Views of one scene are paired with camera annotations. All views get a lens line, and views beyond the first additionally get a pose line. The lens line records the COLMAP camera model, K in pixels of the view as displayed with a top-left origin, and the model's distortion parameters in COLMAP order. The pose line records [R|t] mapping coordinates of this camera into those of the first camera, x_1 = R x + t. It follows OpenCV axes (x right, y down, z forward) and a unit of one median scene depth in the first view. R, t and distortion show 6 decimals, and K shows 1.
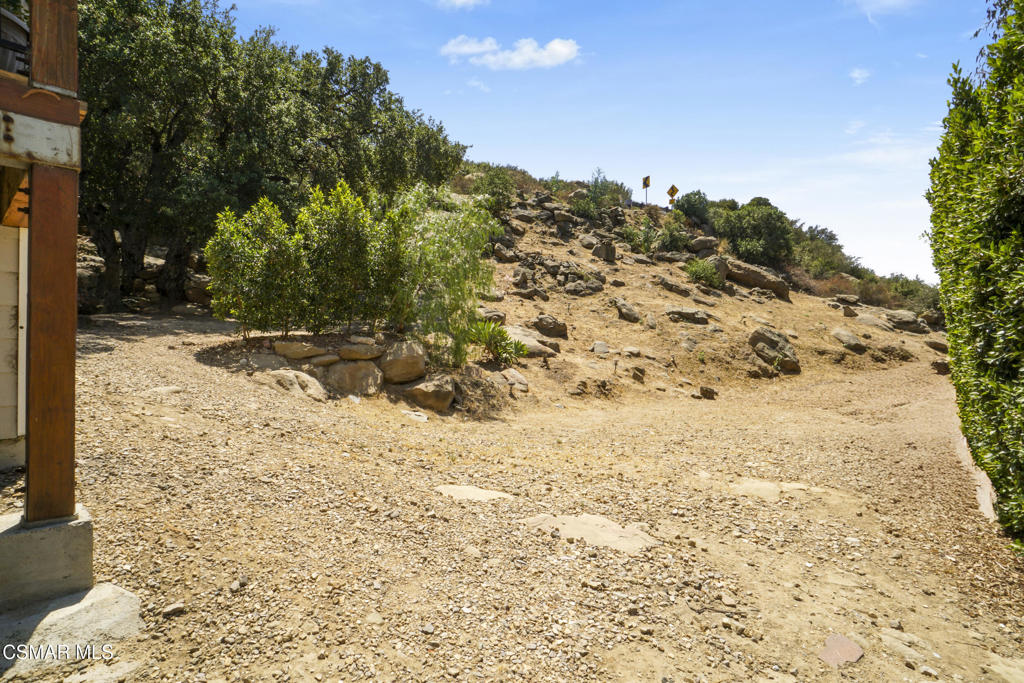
lens RADIAL K [[554.8, 0, 516.5], [0, 554.8, 346.2], [0, 0, 1]] dist [-0.014553, 0.000175]
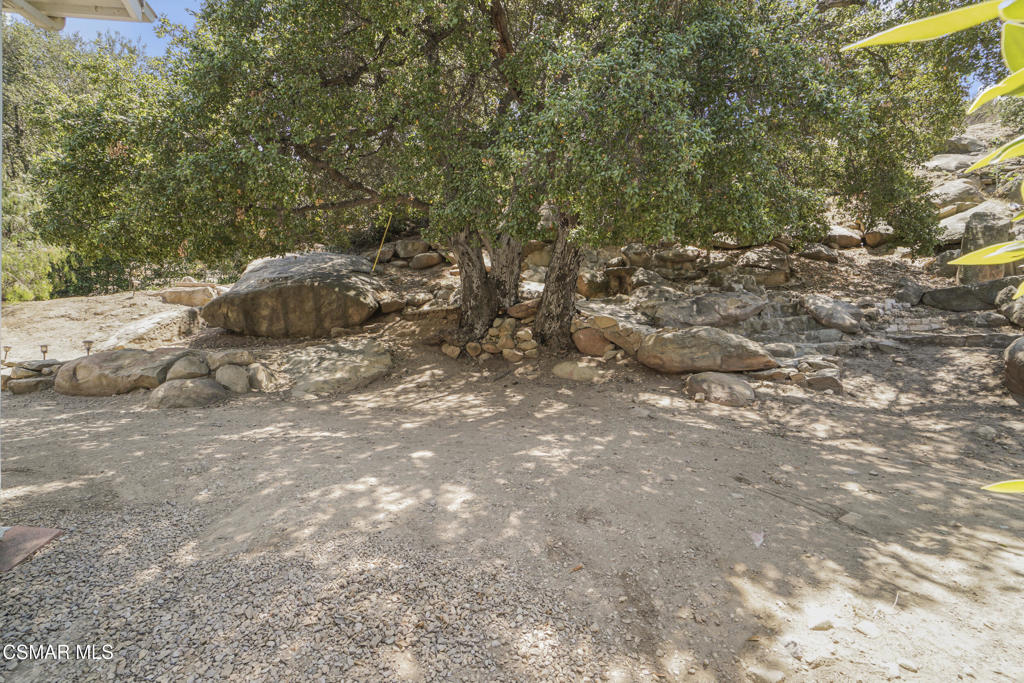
lens RADIAL K [[479.6, 0, 509.0], [0, 479.6, 345.0], [0, 0, 1]] dist [-0.036046, 0.010705]
pose [[0.780146, -0.021868, -0.625215, -0.330203], [0.025378, 0.999672, -0.003298, -0.088772], [0.625082, -0.013293, 0.780446, 0.551331]]
